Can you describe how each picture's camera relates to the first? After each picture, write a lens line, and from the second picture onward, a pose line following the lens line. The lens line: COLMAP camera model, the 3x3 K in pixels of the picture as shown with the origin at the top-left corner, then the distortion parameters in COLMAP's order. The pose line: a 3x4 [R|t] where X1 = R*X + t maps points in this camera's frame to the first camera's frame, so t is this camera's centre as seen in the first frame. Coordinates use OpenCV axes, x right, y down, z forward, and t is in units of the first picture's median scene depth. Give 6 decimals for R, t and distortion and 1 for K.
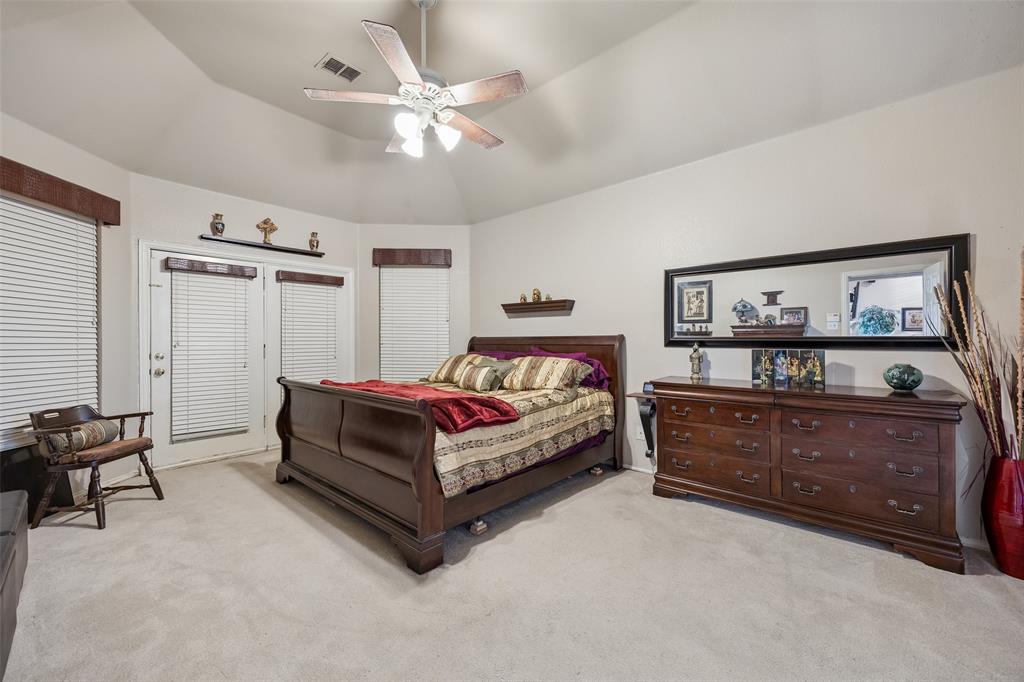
lens RADIAL K [[394.3, 0, 512.0], [0, 394.3, 341.0], [0, 0, 1]] dist [-0.001570, -0.000102]
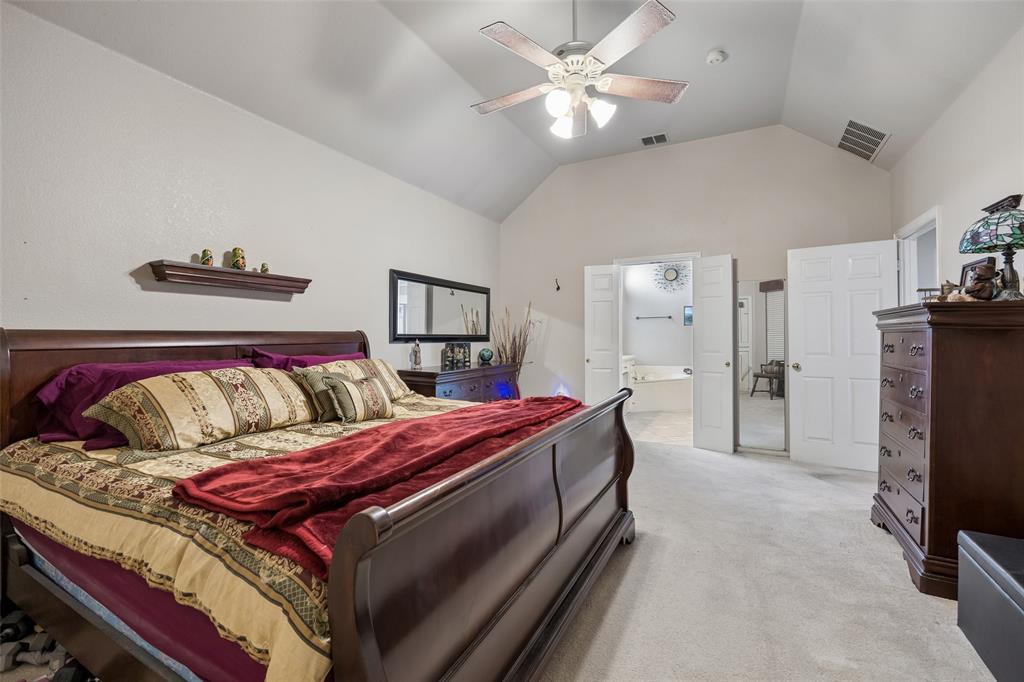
lens RADIAL K [[436.6, 0, 512.0], [0, 436.6, 341.0], [0, 0, 1]] dist [-0.000400, -0.000011]
pose [[-0.221847, -0.009752, 0.975033, -0.963016], [-0.000527, 0.999951, 0.009881, -0.002125], [-0.975081, 0.001678, -0.221842, 1.093476]]
